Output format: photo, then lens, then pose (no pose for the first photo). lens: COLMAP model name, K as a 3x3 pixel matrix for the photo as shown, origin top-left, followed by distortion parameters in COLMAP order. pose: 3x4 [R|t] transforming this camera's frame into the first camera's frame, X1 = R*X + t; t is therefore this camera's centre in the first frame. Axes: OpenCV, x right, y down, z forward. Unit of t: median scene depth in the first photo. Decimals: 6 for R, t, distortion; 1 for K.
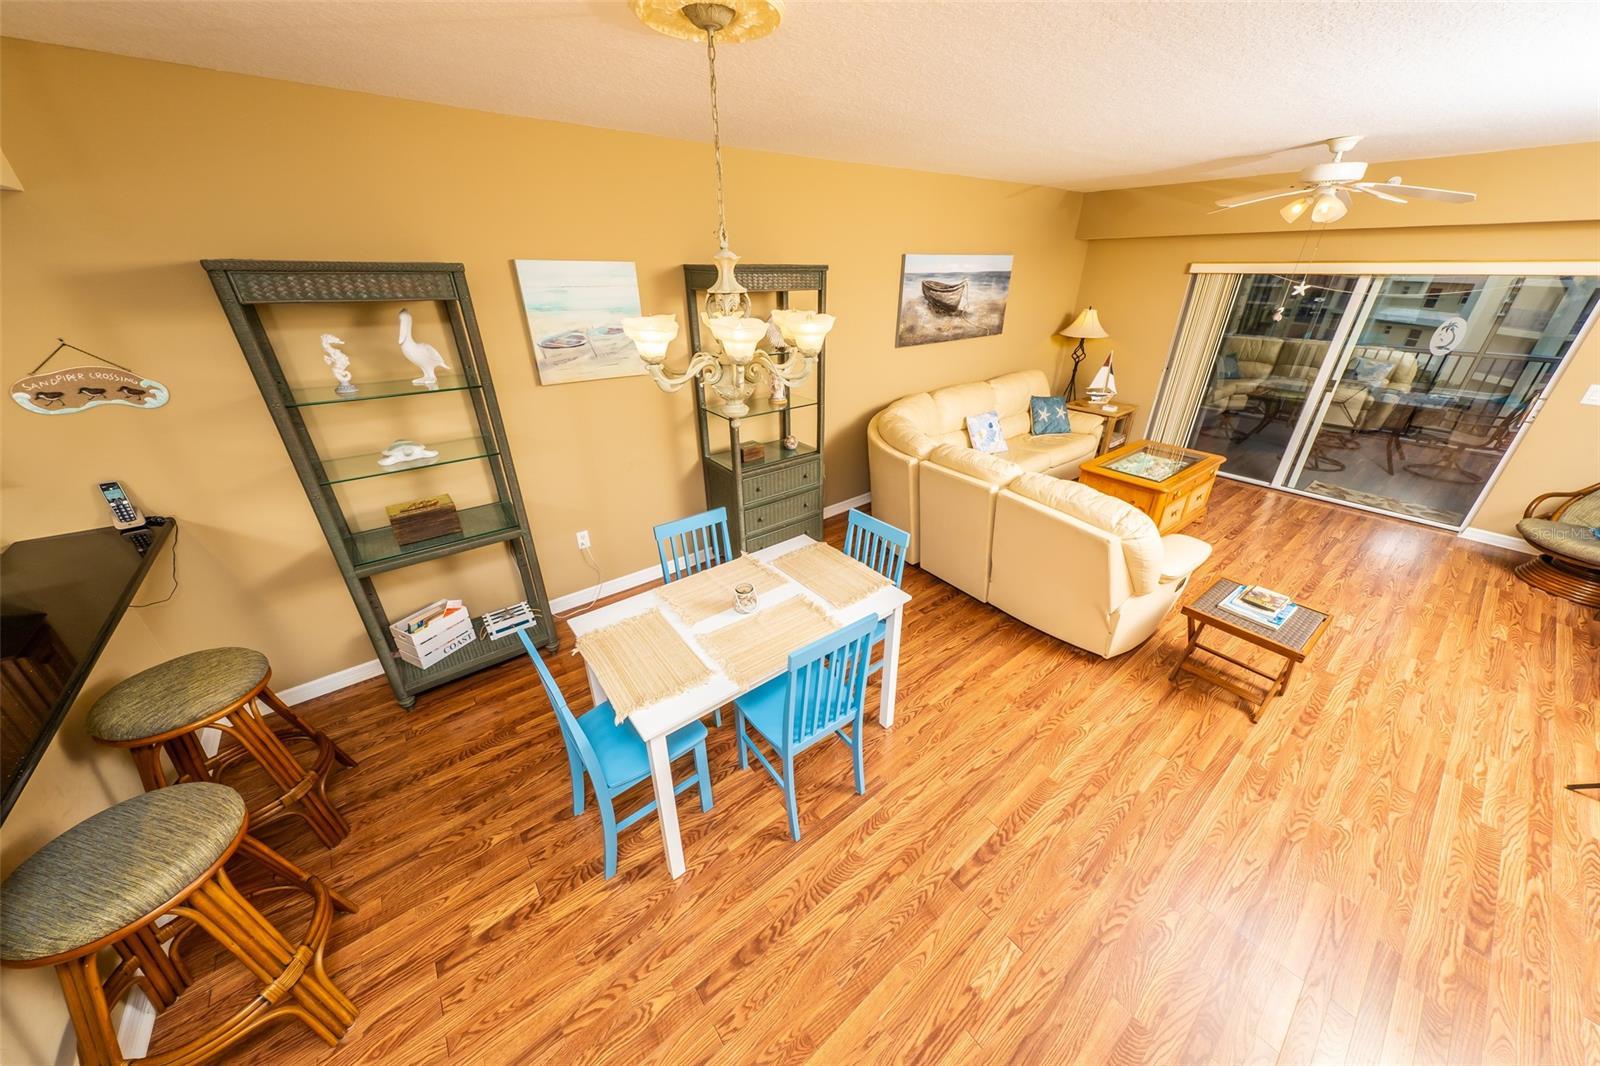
lens RADIAL K [[537.0, 0, 808.2], [0, 537.0, 526.7], [0, 0, 1]] dist [0.023702, -0.004089]
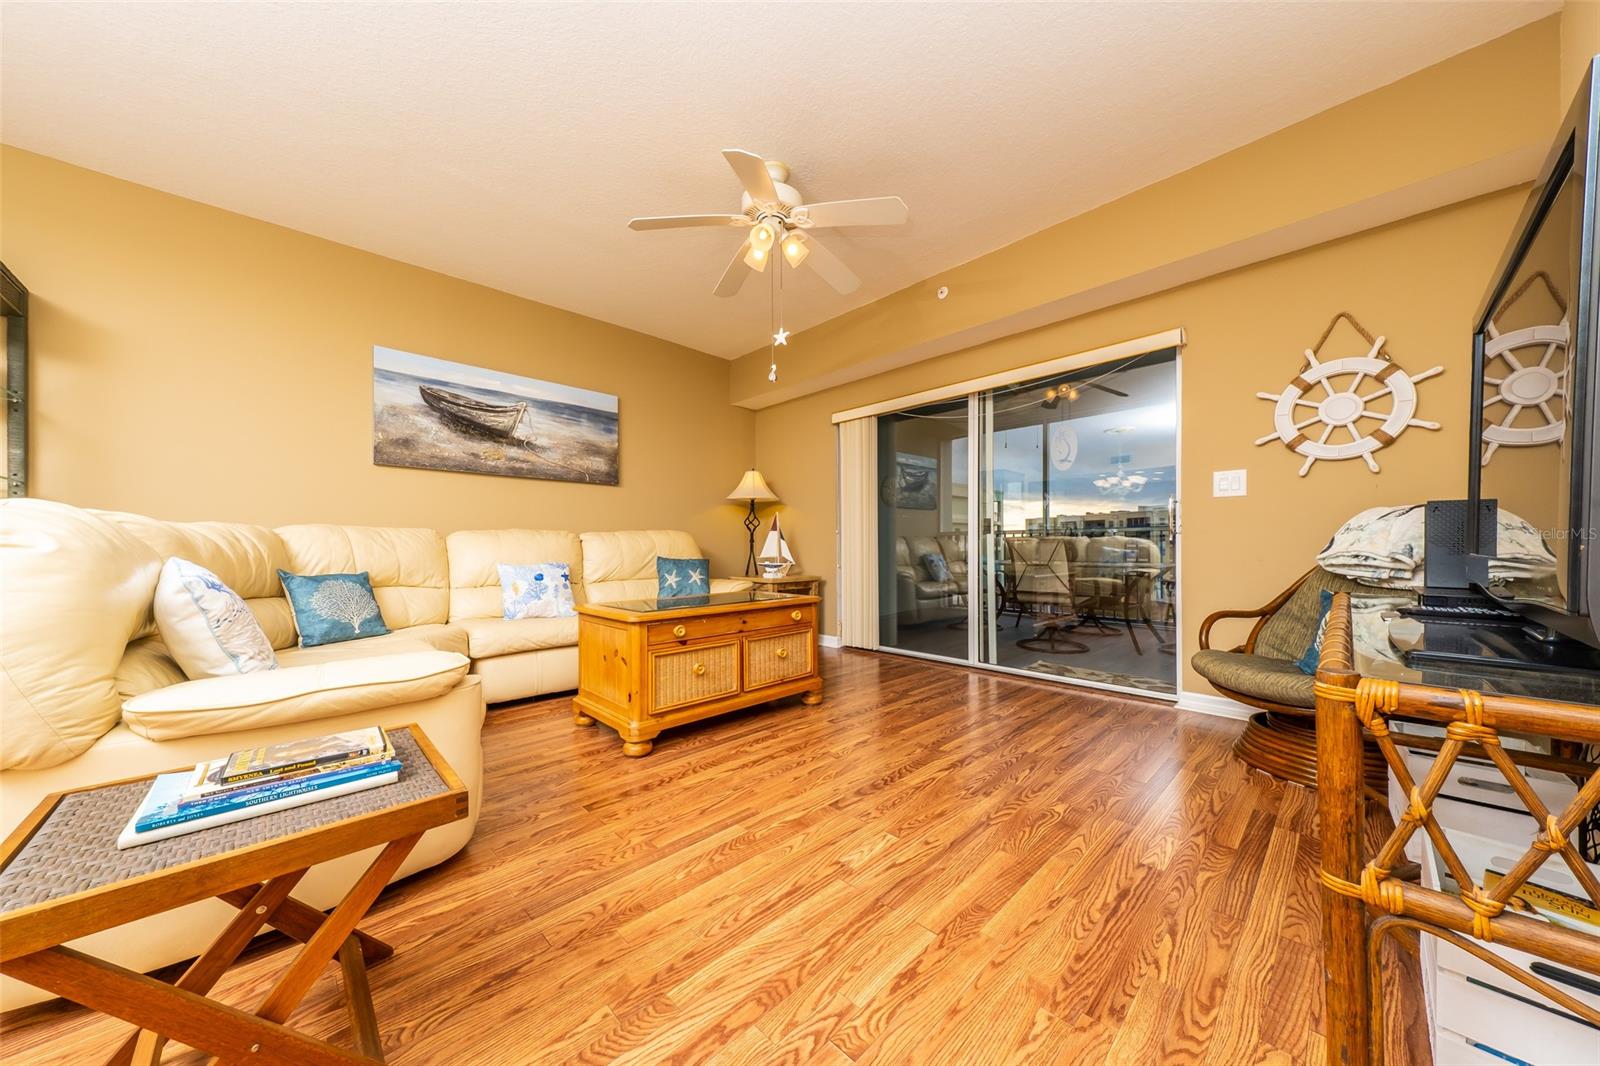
lens RADIAL K [[542.4, 0, 810.2], [0, 542.4, 551.2], [0, 0, 1]] dist [0.021109, -0.002721]
pose [[0.994719, -0.003870, 0.102567, 0.875615], [0.048352, 0.899128, -0.435007, 0.144719], [-0.090537, 0.437669, 0.894566, 0.478409]]
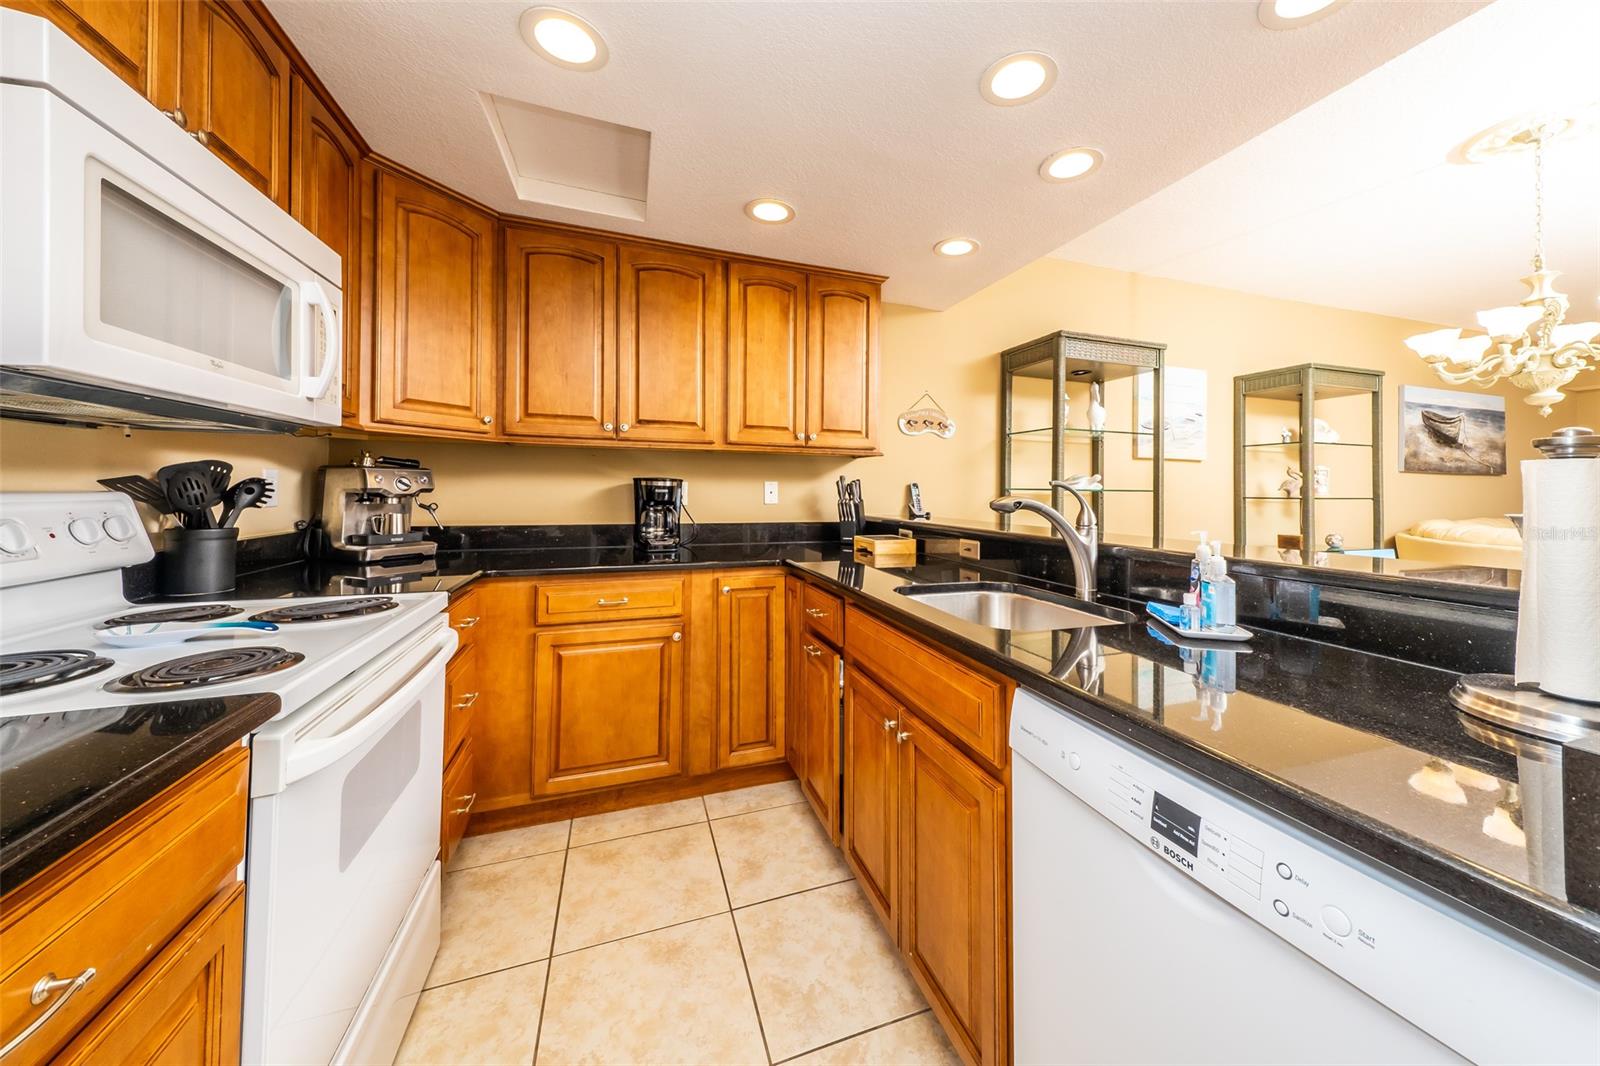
lens RADIAL K [[563.1, 0, 834.2], [0, 563.1, 485.3], [0, 0, 1]] dist [0.026777, -0.005008]
pose [[0.950558, 0.001825, -0.310541, -0.637958], [-0.142349, 0.891300, -0.430489, 0.366591], [0.275999, 0.453411, 0.847492, -0.182688]]
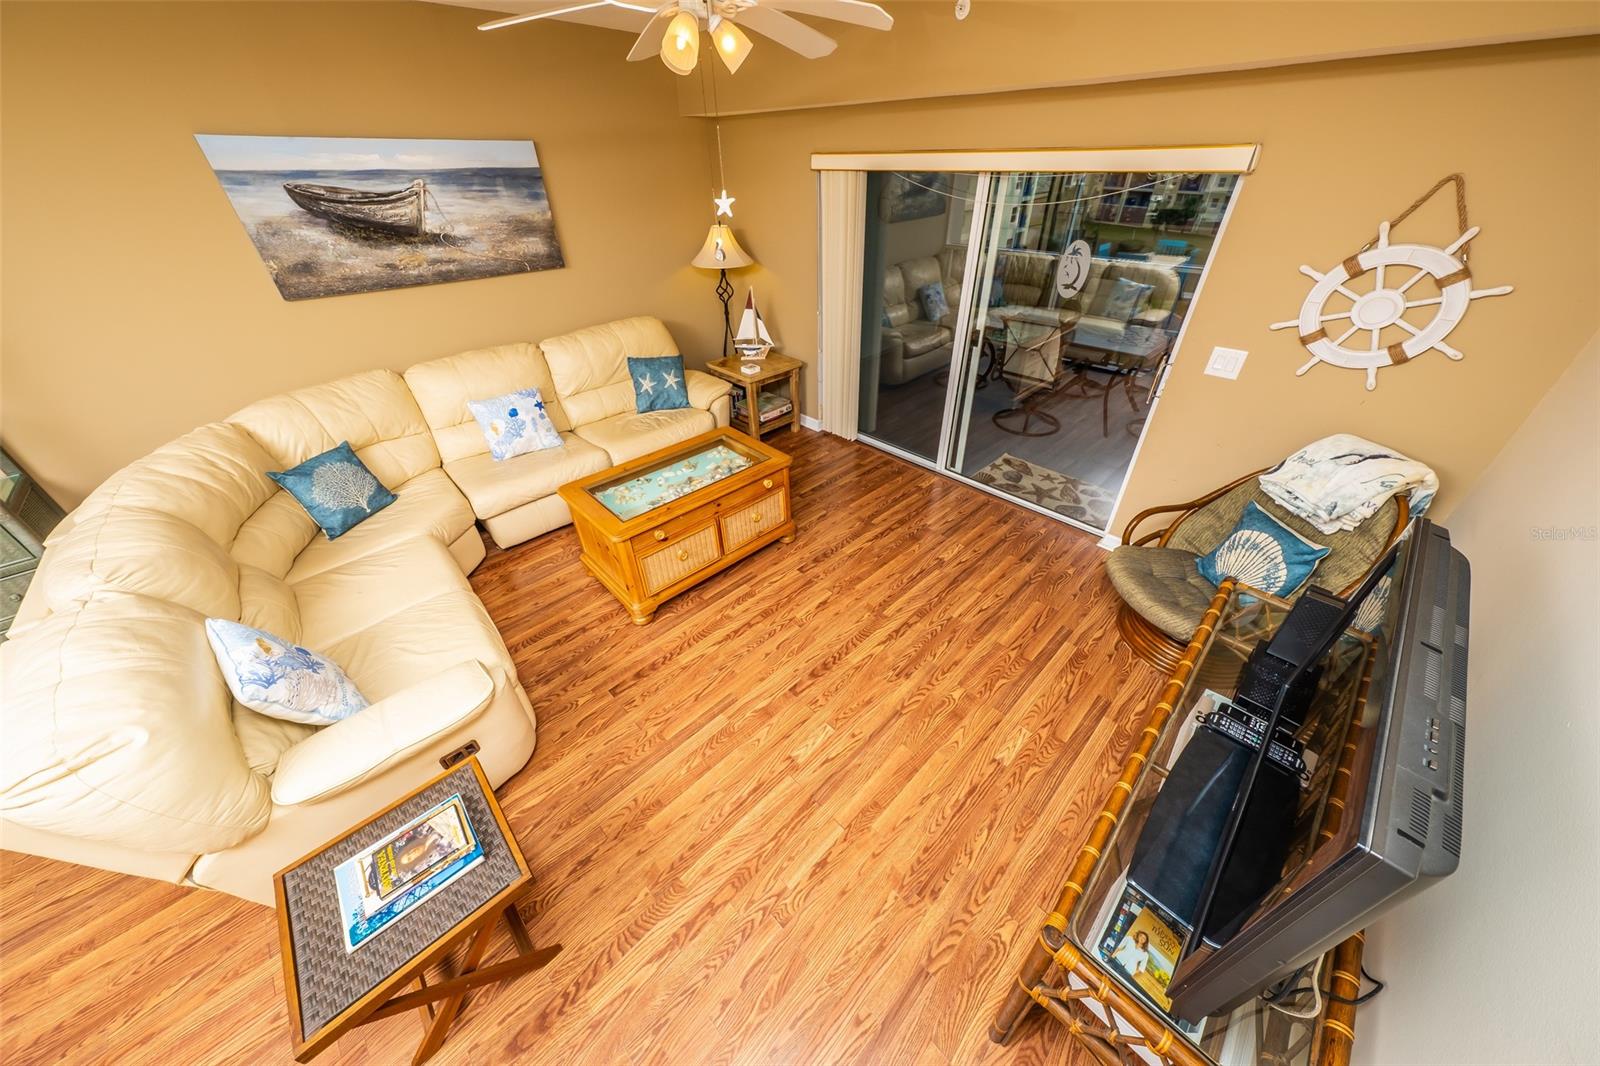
lens RADIAL K [[527.3, 0, 809.1], [0, 527.3, 528.4], [0, 0, 1]] dist [0.020150, -0.003355]
pose [[0.994811, -0.068848, 0.074905, 0.935975], [0.056759, 0.986595, 0.153001, -0.179177], [-0.084435, -0.147956, 0.985383, 0.400240]]
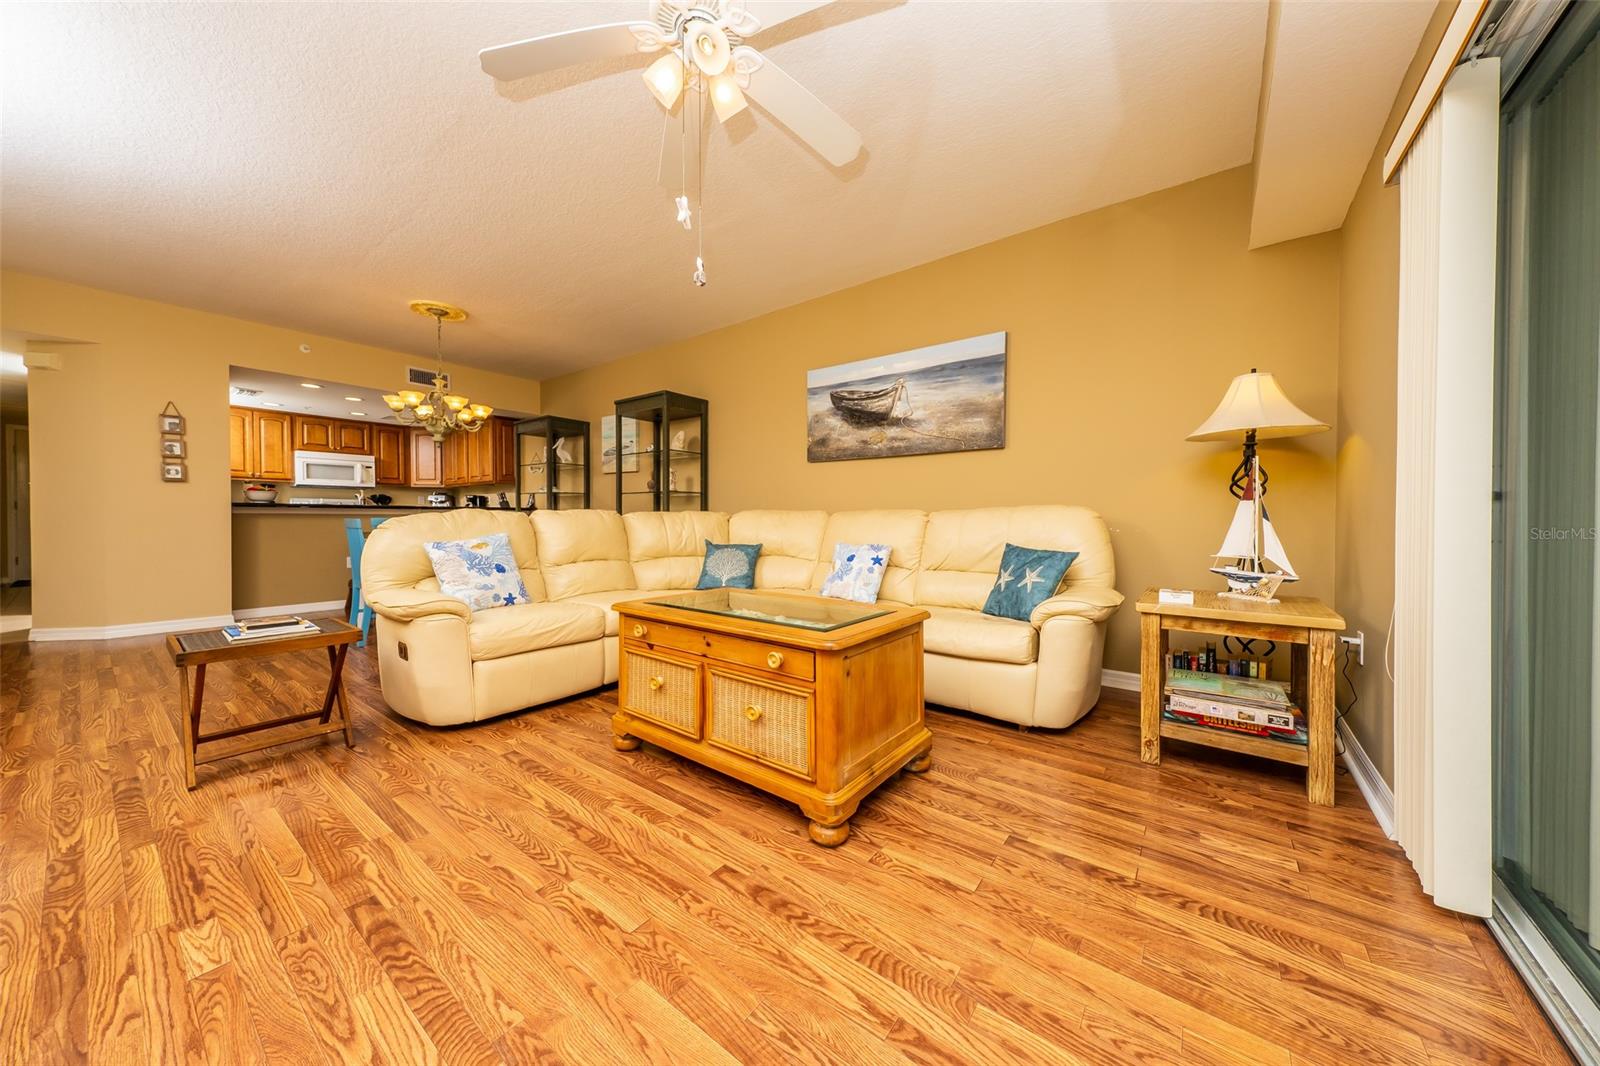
lens RADIAL K [[531.1, 0, 809.5], [0, 531.1, 529.1], [0, 0, 1]] dist [0.021682, -0.003498]
pose [[0.246697, 0.020827, -0.968869, 1.393989], [-0.432369, 0.897113, -0.090807, -0.198564], [0.867293, 0.441311, 0.230320, 1.125075]]
